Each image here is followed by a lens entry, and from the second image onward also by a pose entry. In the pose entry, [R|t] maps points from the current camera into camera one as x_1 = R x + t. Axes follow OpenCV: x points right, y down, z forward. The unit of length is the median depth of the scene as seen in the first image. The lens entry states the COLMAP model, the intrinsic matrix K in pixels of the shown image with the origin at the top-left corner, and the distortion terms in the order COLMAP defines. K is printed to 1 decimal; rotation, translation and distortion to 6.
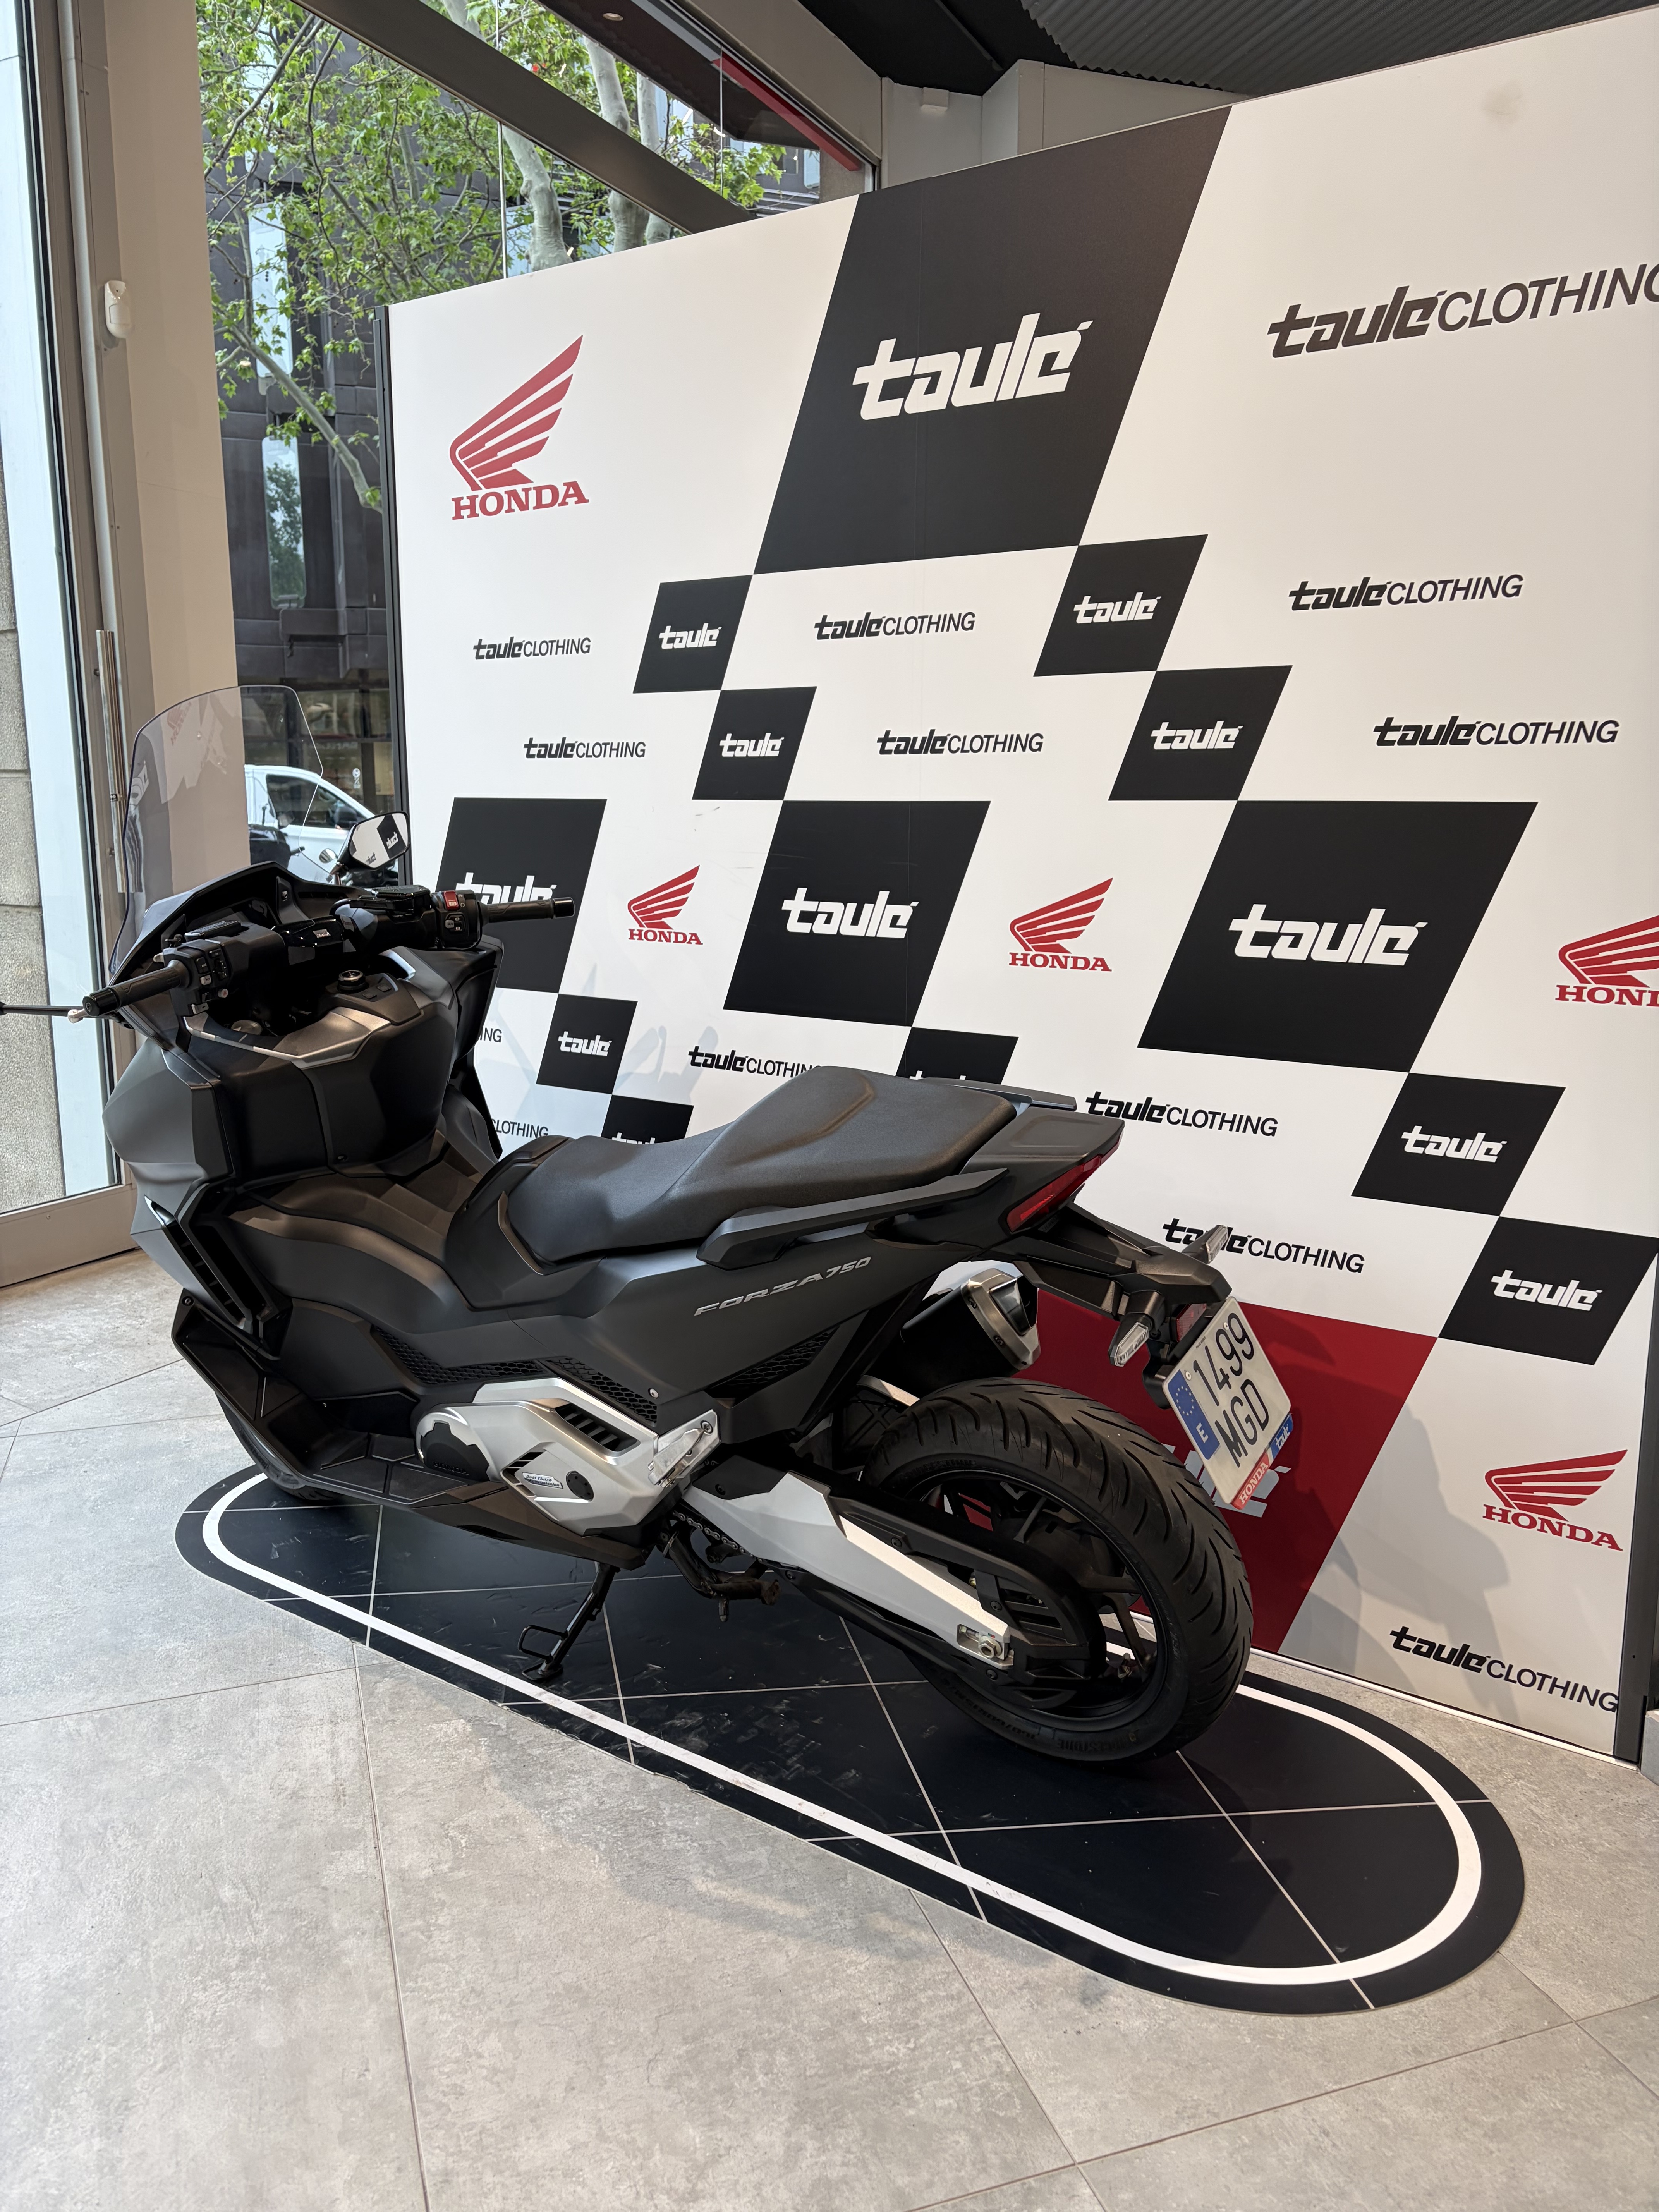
lens RADIAL K [[1654.3, 0, 829.1], [0, 1654.3, 1107.0], [0, 0, 1]] dist [0.035832, -0.034769]
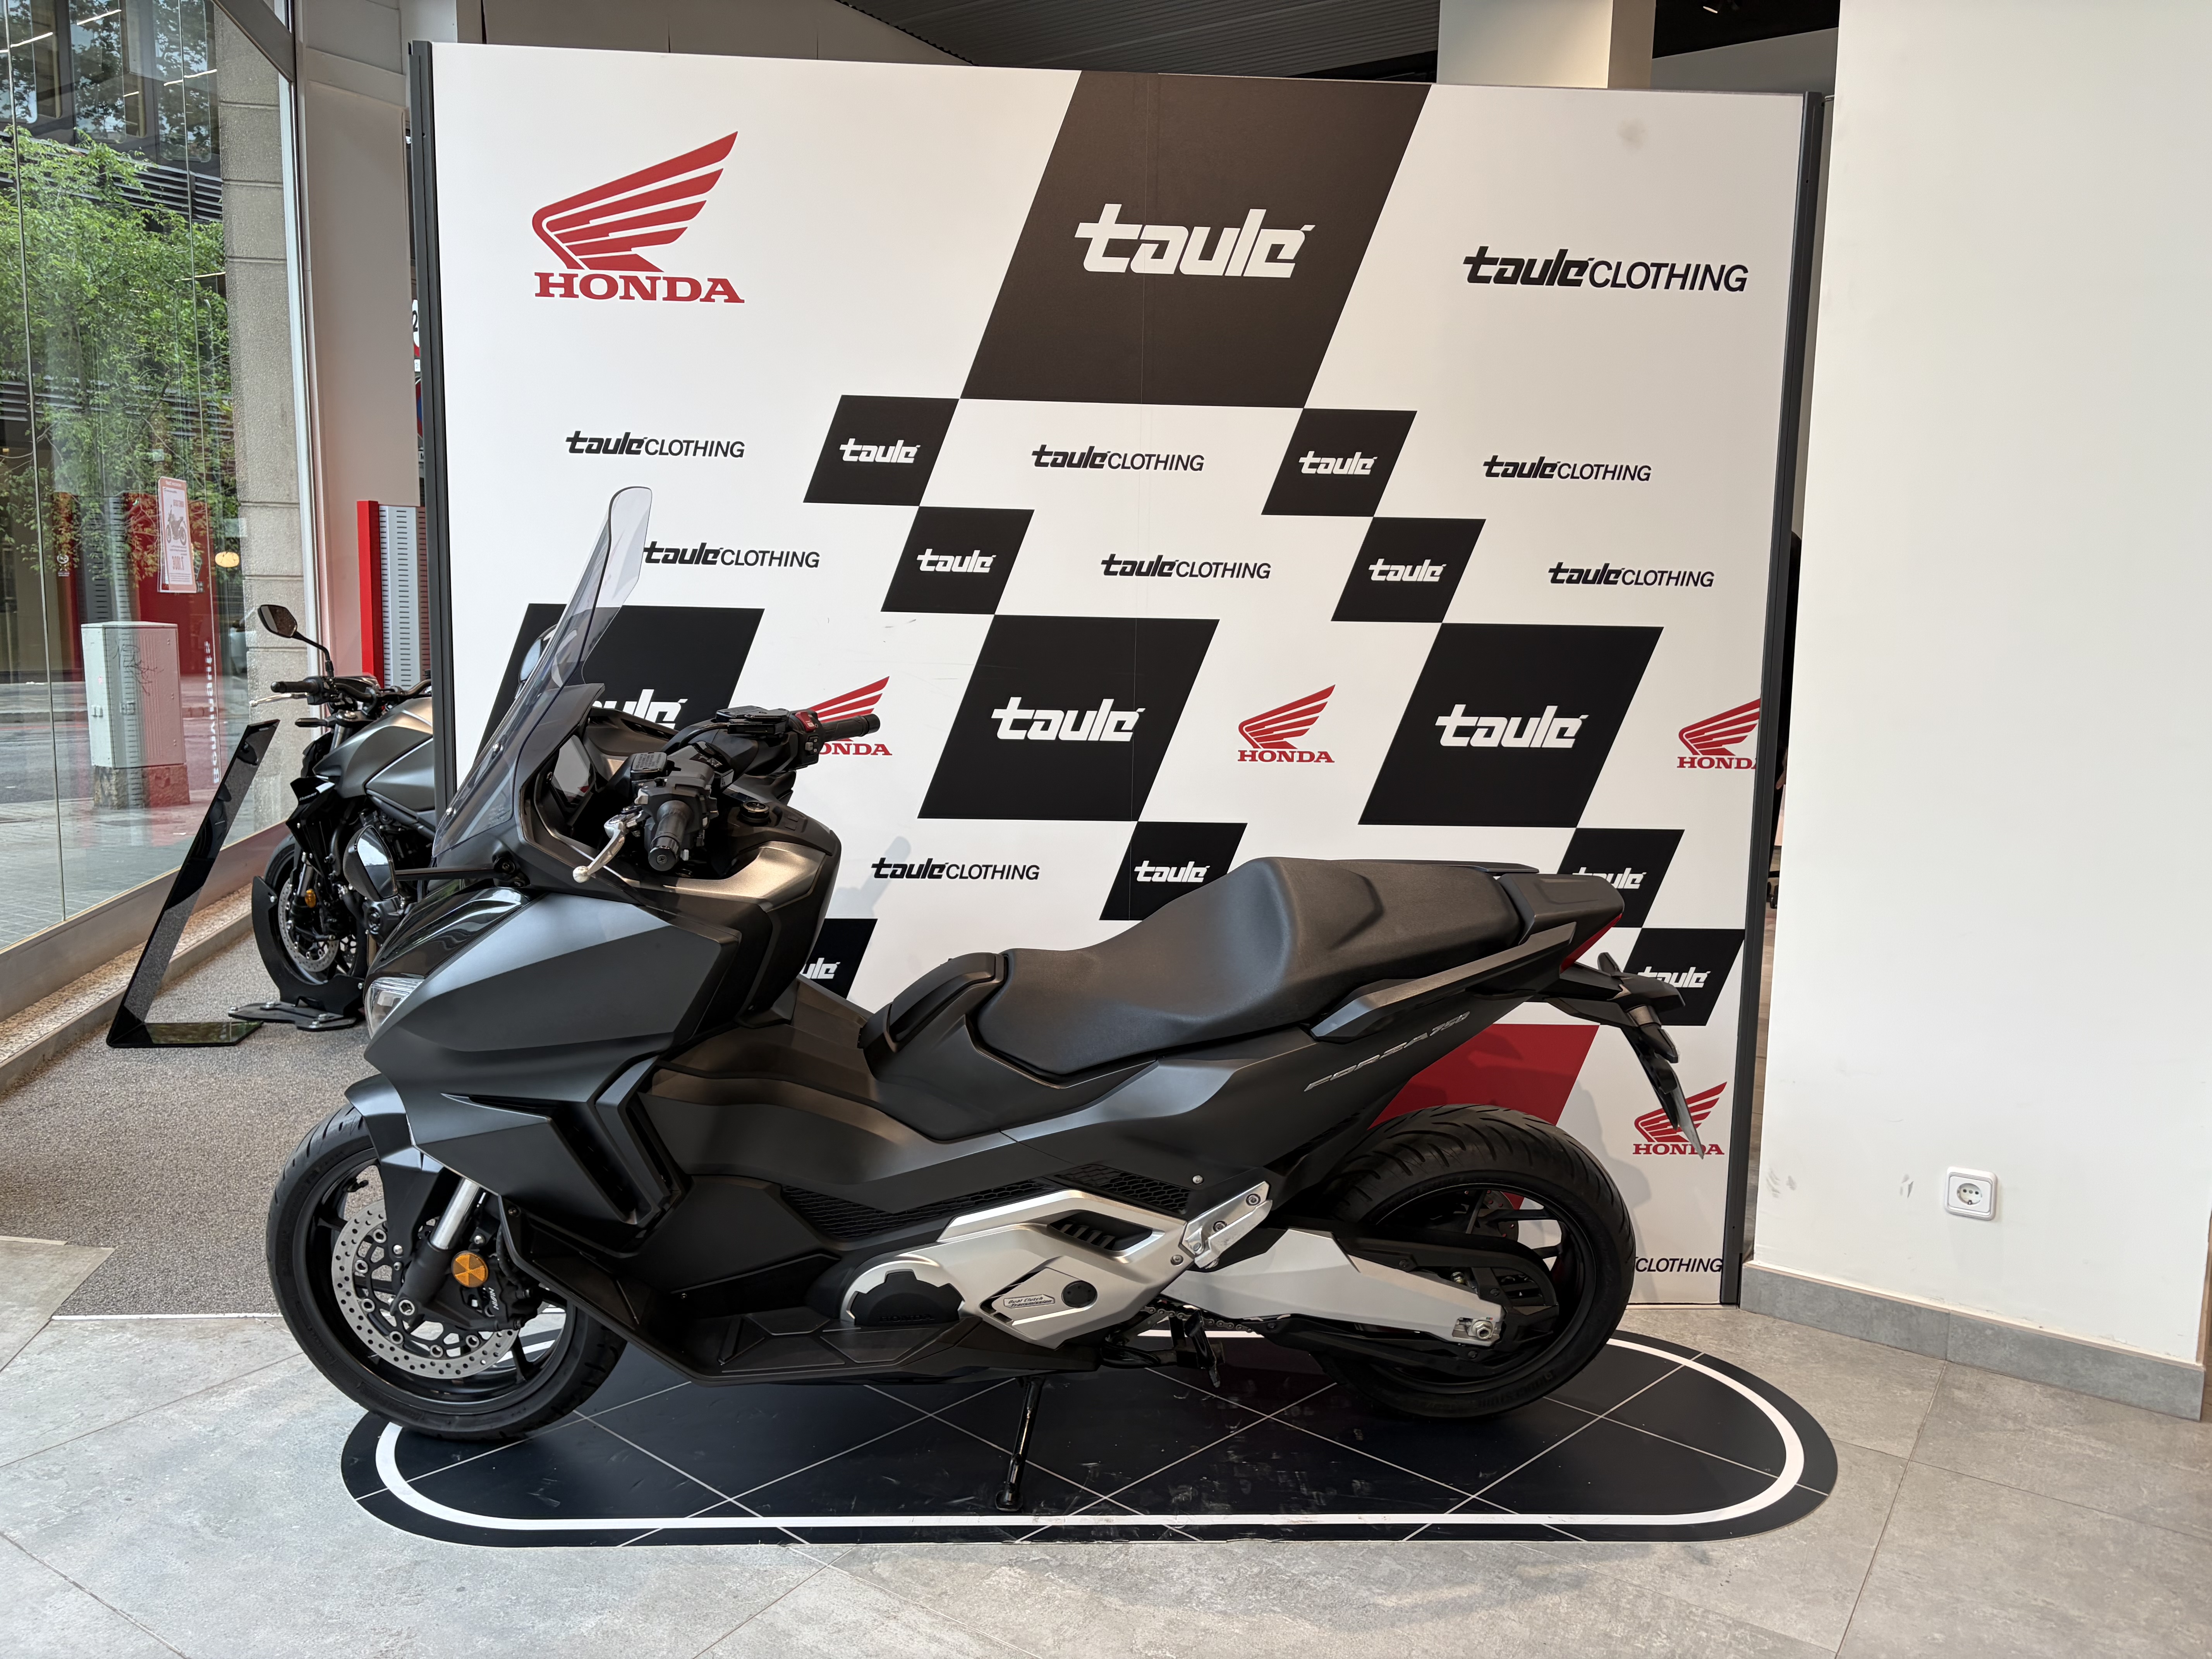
lens RADIAL K [[1654.3, 0, 1108.6], [0, 1654.3, 811.2], [0, 0, 1]] dist [0.035832, -0.034769]
pose [[0.792807, -0.066261, 0.605860, -0.709698], [0.093641, 0.995512, -0.013660, -0.048195], [-0.602236, 0.067563, 0.795454, 0.161510]]
